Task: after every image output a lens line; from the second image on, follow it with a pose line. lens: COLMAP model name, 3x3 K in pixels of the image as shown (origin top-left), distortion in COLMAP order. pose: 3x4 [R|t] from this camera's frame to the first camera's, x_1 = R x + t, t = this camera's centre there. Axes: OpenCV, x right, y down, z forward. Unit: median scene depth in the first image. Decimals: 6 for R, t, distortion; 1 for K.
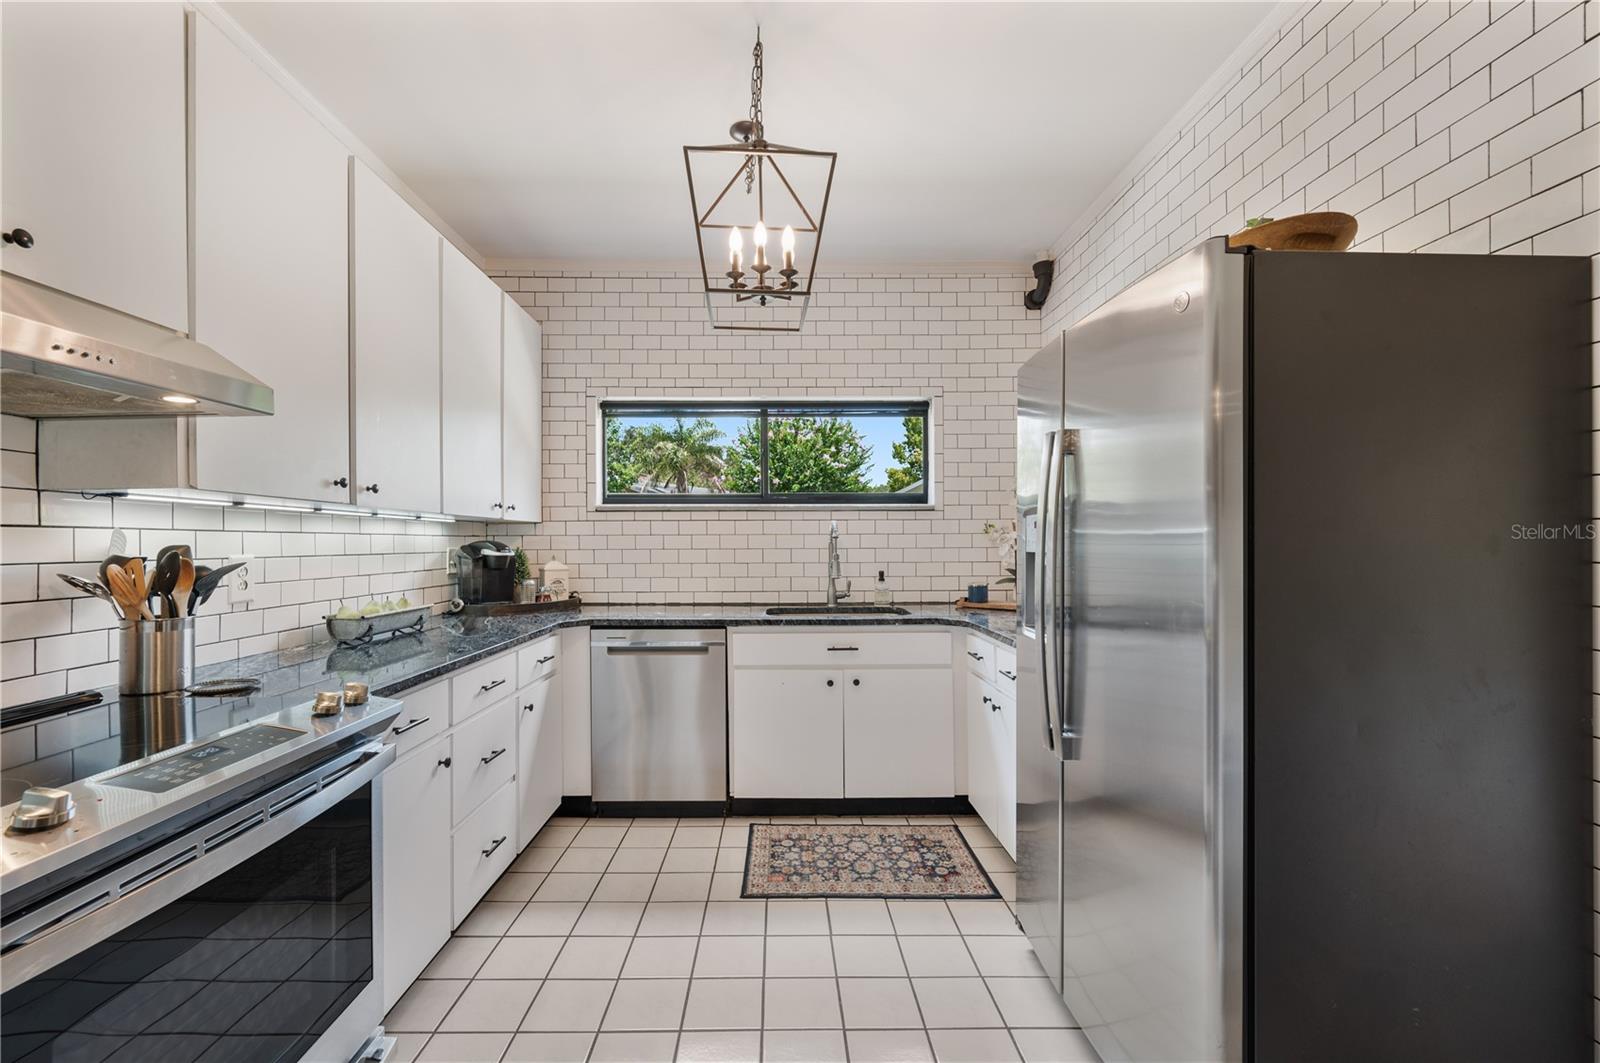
lens RADIAL K [[651.1, 0, 804.0], [0, 651.1, 540.8], [0, 0, 1]] dist [0.001771, -0.000473]
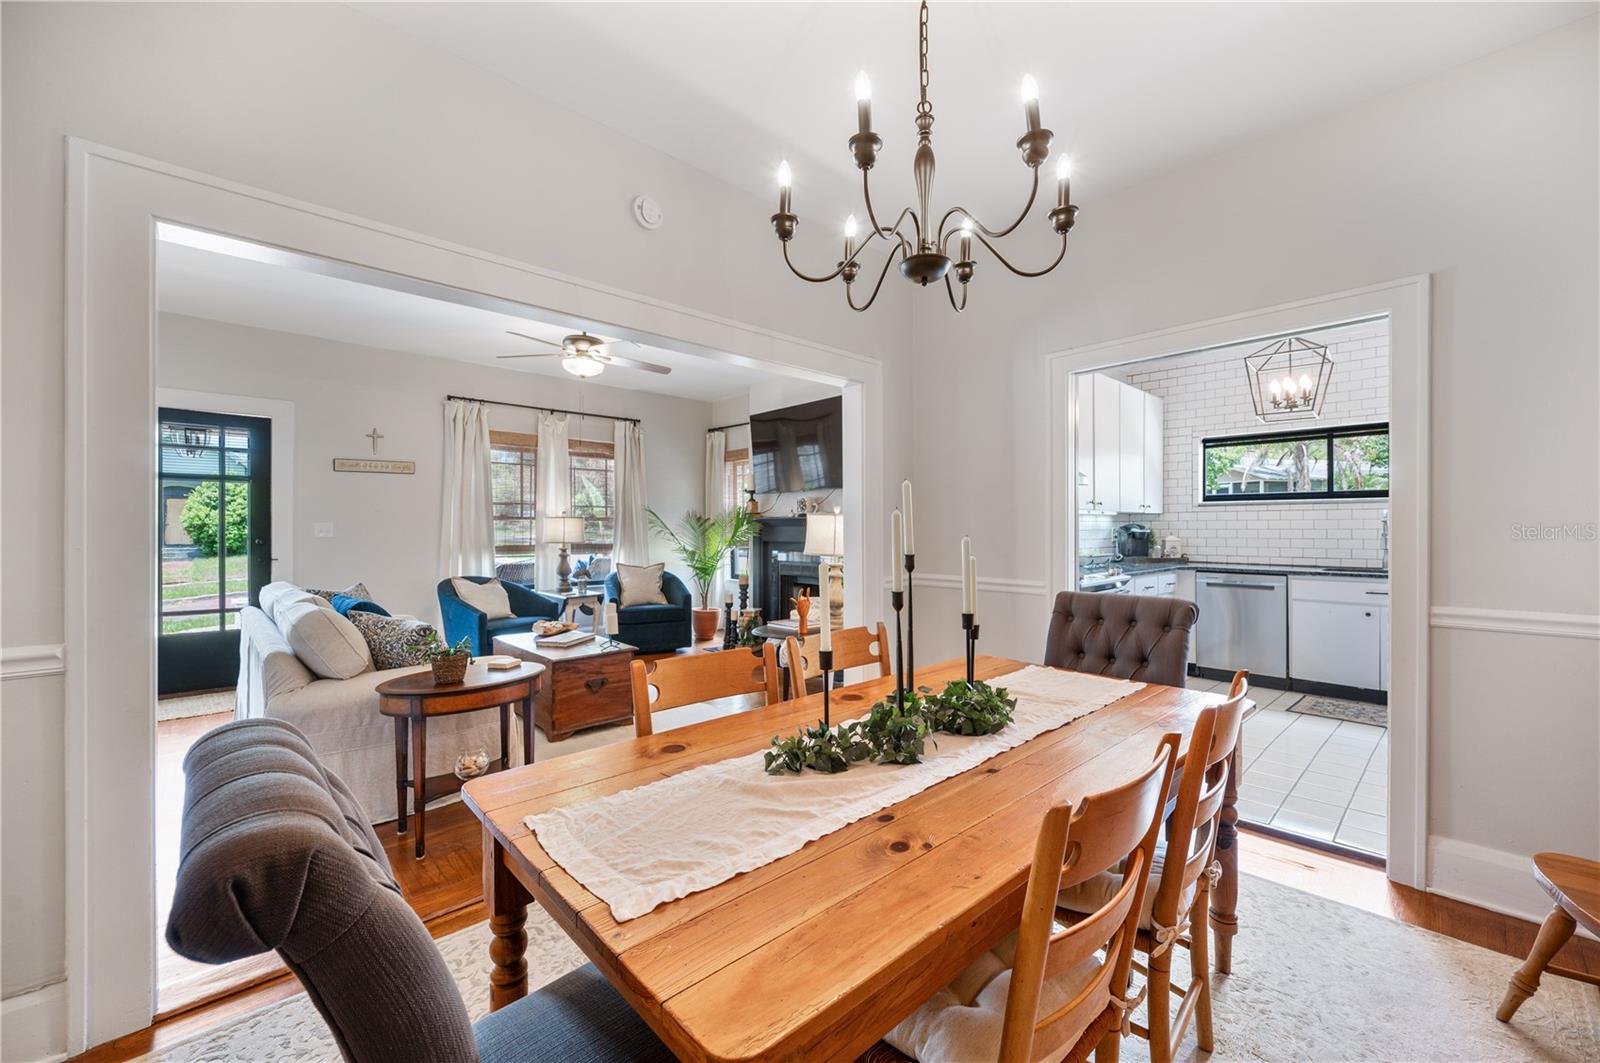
lens RADIAL K [[651.1, 0, 808.6], [0, 651.1, 533.4], [0, 0, 1]] dist [0.001771, -0.000473]
pose [[0.669330, 0.007136, -0.742931, 0.340090], [0.002094, 0.999932, 0.011492, 0.003861], [0.742962, -0.009247, 0.669270, -1.158351]]
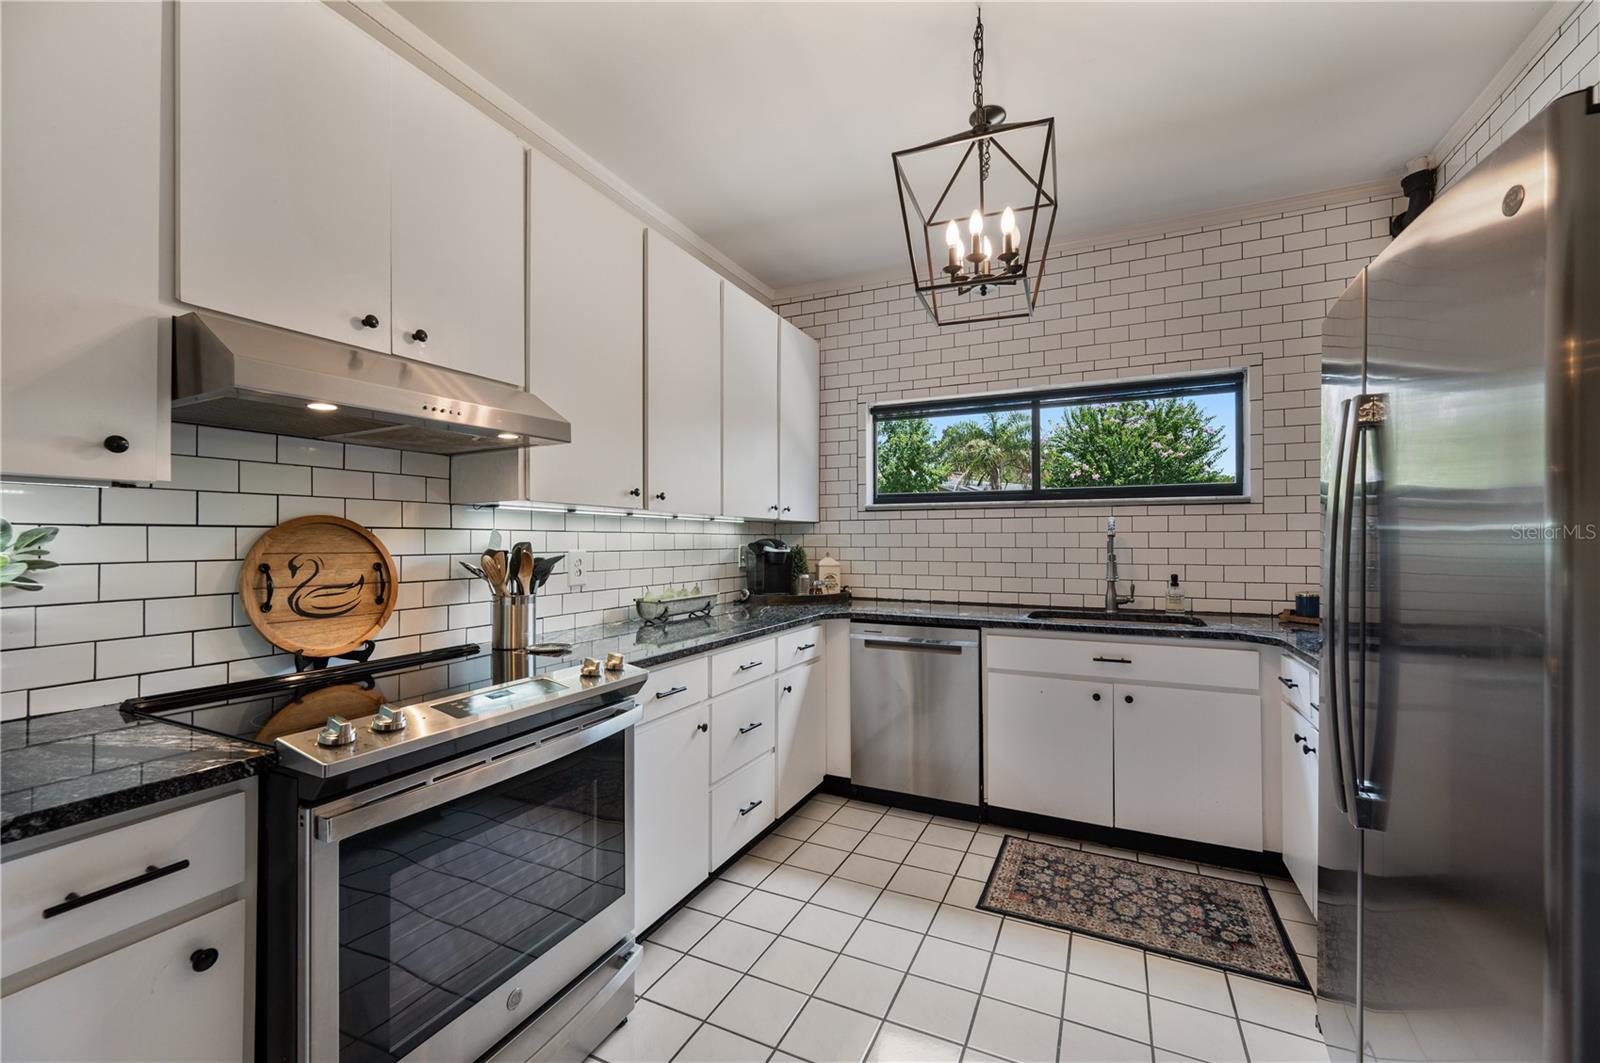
lens RADIAL K [[651.1, 0, 823.7], [0, 651.1, 536.4], [0, 0, 1]] dist [0.001771, -0.000473]
pose [[0.901224, 0.000100, -0.433353, 0.104905], [-0.001661, 0.999993, -0.003224, -0.000997], [0.433350, 0.003626, 0.901219, 0.022747]]
